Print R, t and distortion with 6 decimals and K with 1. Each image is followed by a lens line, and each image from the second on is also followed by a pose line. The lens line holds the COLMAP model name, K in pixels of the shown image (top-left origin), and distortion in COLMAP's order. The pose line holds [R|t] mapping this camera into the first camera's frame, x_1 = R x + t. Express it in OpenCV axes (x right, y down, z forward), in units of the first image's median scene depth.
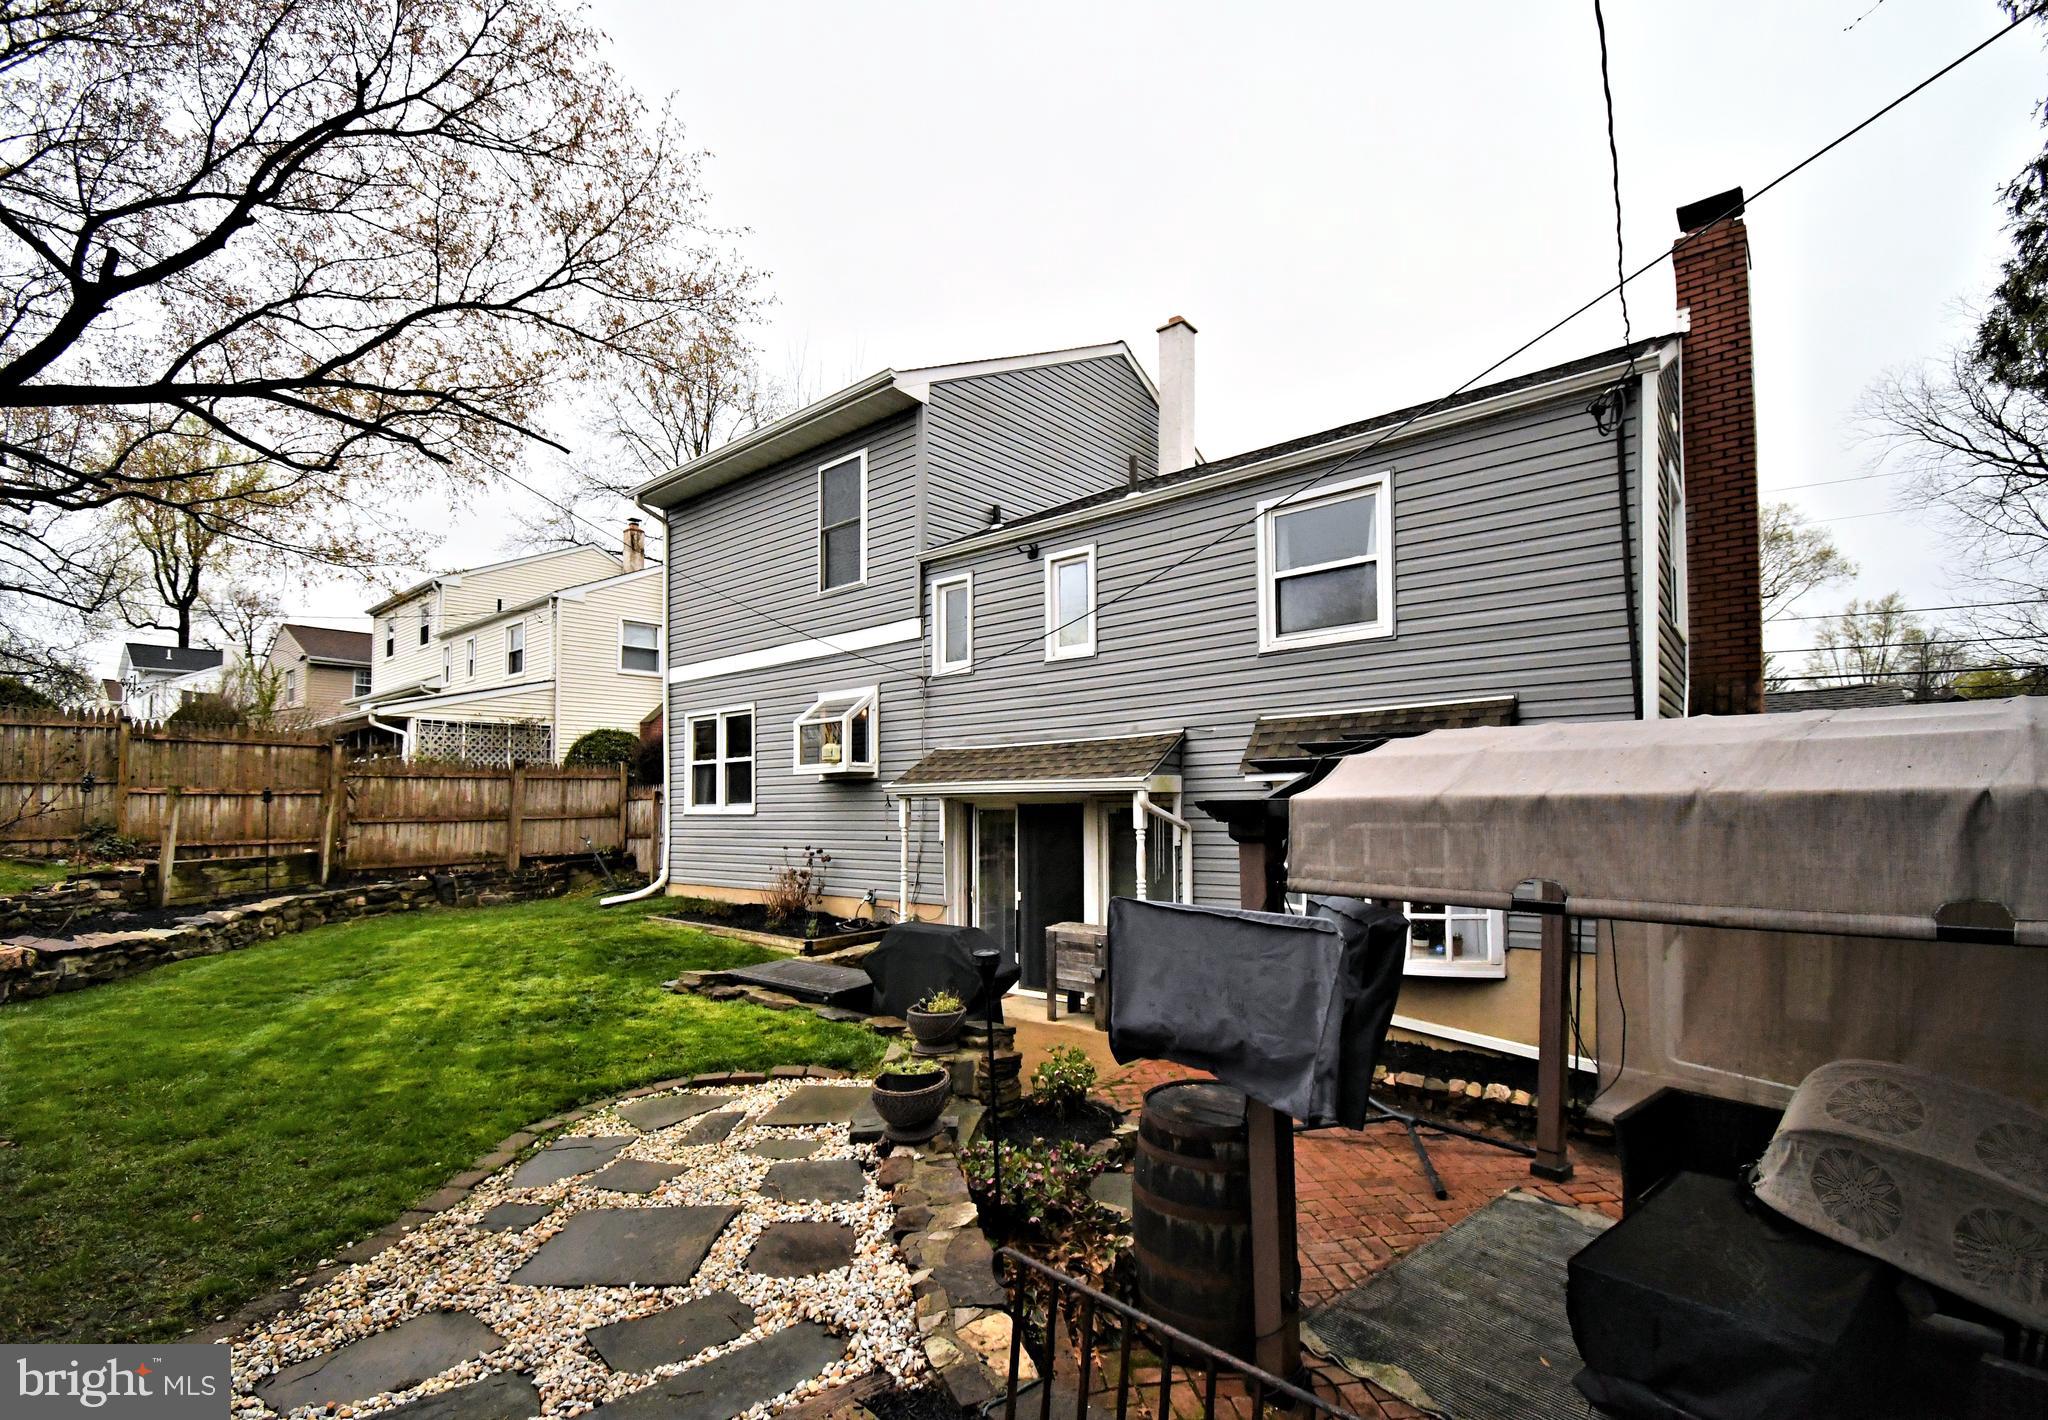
lens RADIAL K [[929.9, 0, 1016.8], [0, 929.9, 732.7], [0, 0, 1]] dist [0.018764, 0.000051]
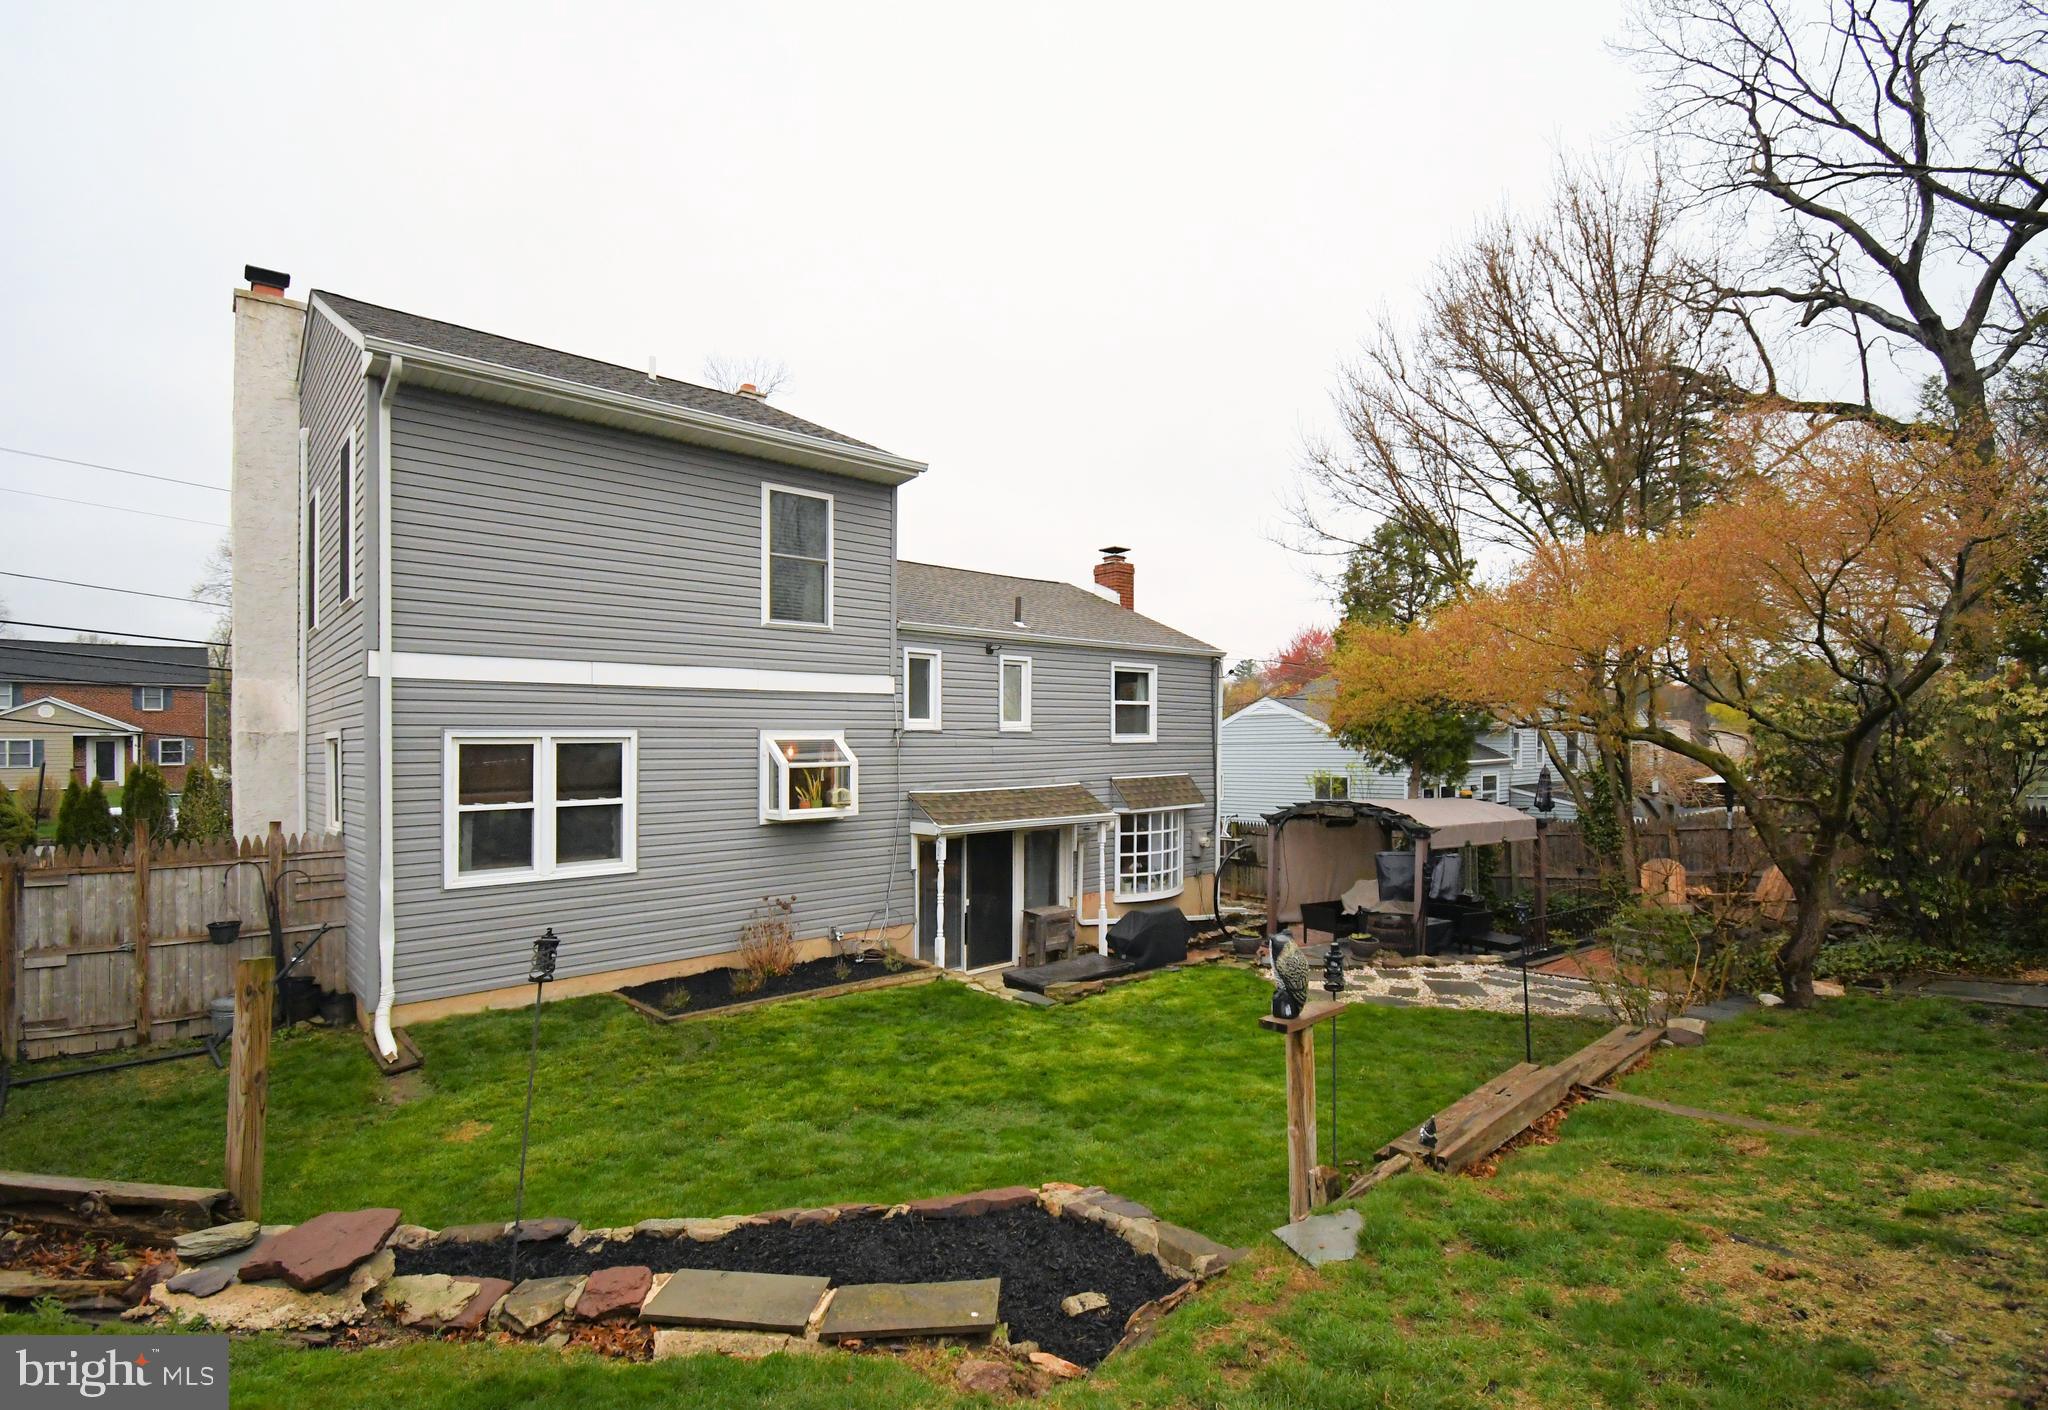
lens RADIAL K [[968.2, 0, 1016.6], [0, 968.2, 736.0], [0, 0, 1]] dist [-0.000530, -0.021220]
pose [[0.136328, 0.033253, 0.990106, -1.168823], [-0.057658, 0.998009, -0.025580, -0.027540], [-0.988985, -0.053600, 0.137973, 0.640658]]
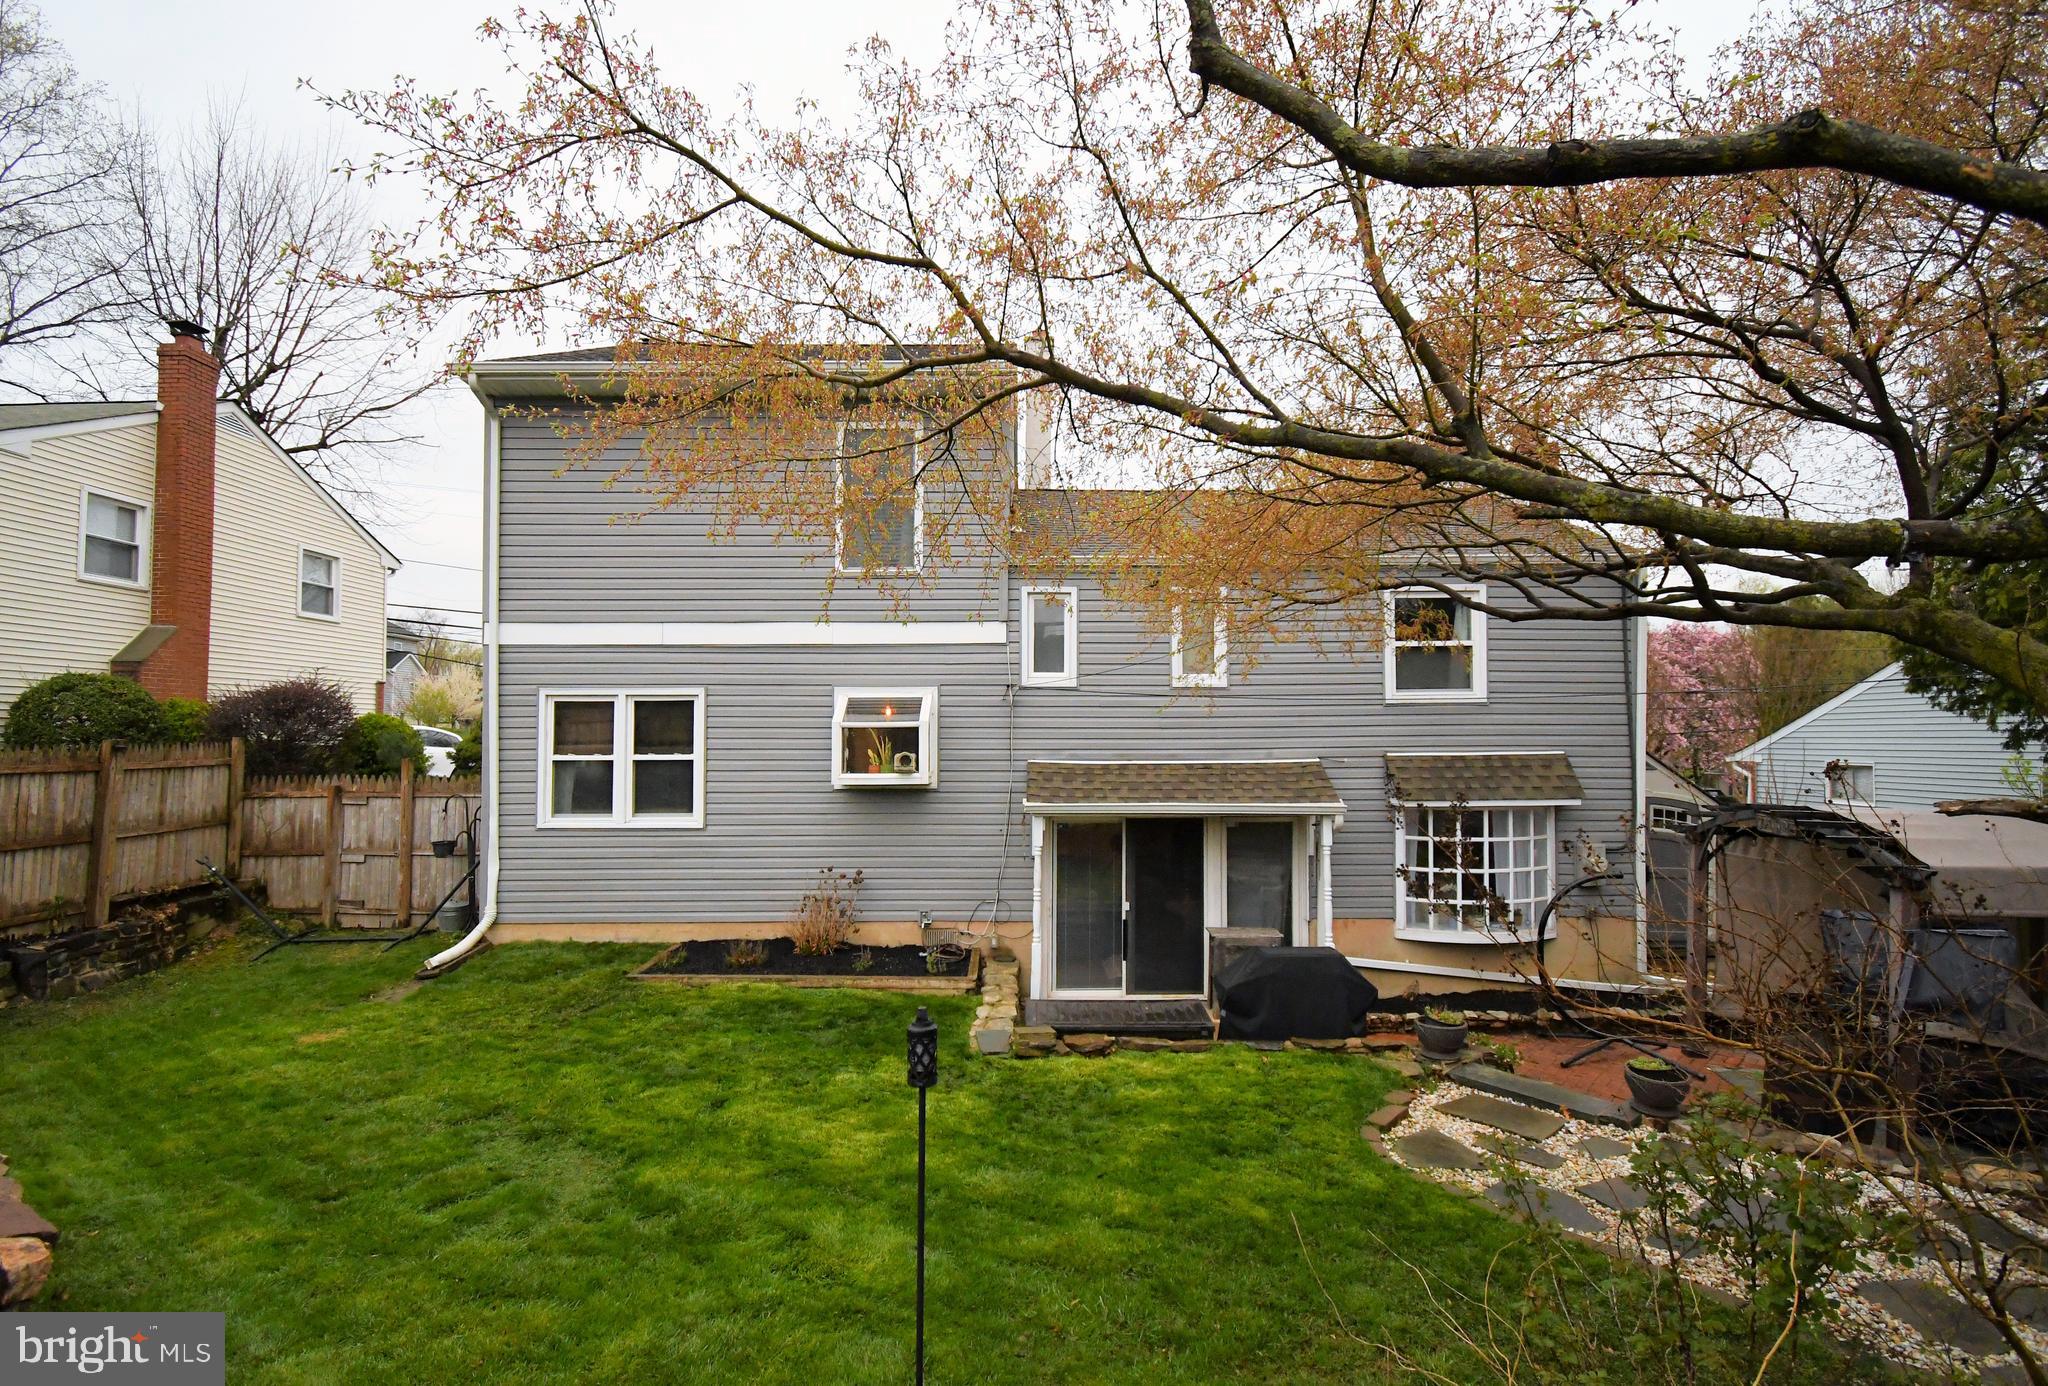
lens RADIAL K [[967.8, 0, 1024.0], [0, 967.8, 693.0], [0, 0, 1]] dist [-0.001207, -0.001222]
pose [[0.759488, 0.050571, 0.648552, -0.684428], [-0.059224, 0.998209, -0.008481, -0.040961], [-0.647819, -0.031969, 0.761123, 0.218698]]
